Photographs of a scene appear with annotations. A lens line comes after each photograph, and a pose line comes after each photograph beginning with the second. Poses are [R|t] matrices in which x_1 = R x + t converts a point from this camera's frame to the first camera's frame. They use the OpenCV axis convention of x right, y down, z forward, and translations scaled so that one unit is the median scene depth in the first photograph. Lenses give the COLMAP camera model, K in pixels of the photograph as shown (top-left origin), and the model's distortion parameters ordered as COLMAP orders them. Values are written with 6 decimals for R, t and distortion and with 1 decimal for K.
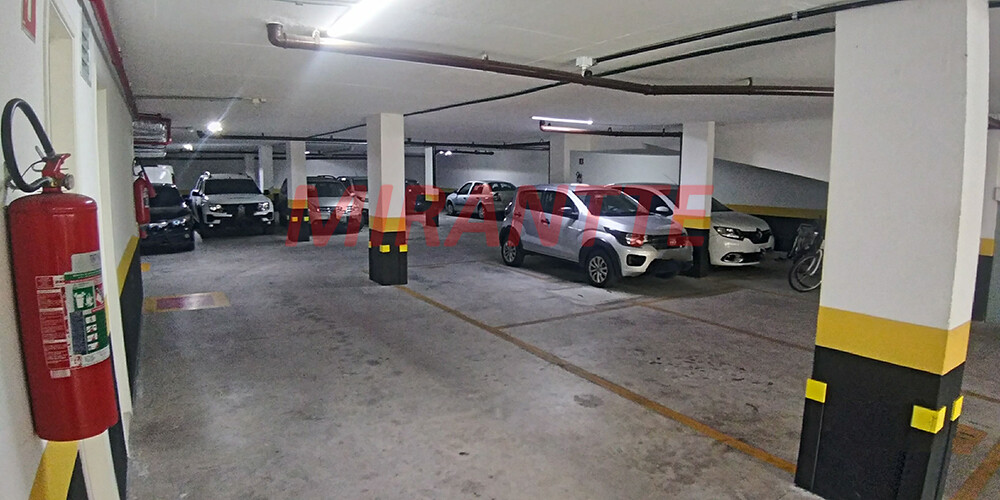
lens RADIAL K [[547.0, 0, 502.2], [0, 547.0, 249.9], [0, 0, 1]] dist [-0.093185, -0.009978]
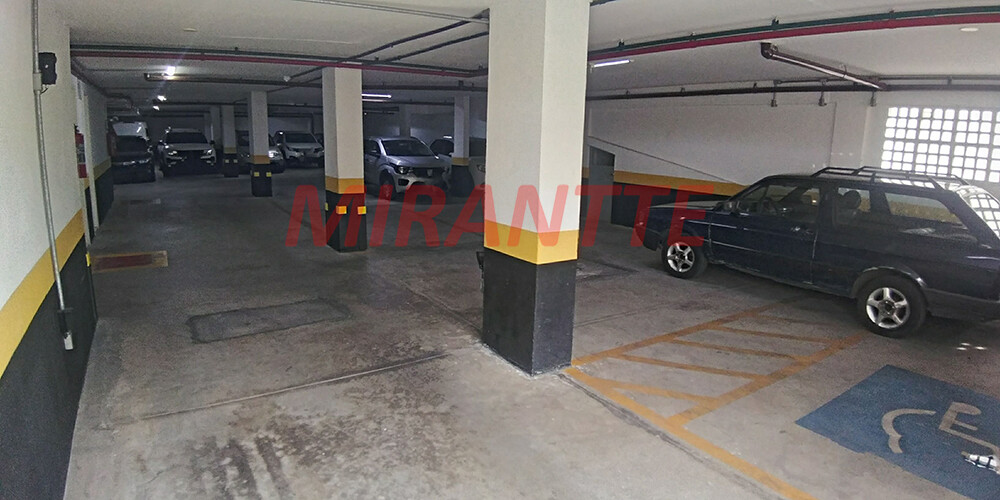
lens RADIAL K [[547.0, 0, 498.6], [0, 547.0, 252.6], [0, 0, 1]] dist [-0.093185, -0.009978]
pose [[0.999810, 0.019477, 0.000809, 0.420760], [-0.019481, 0.996788, 0.077675, 0.075711], [0.000707, -0.077676, 0.996978, -0.513246]]
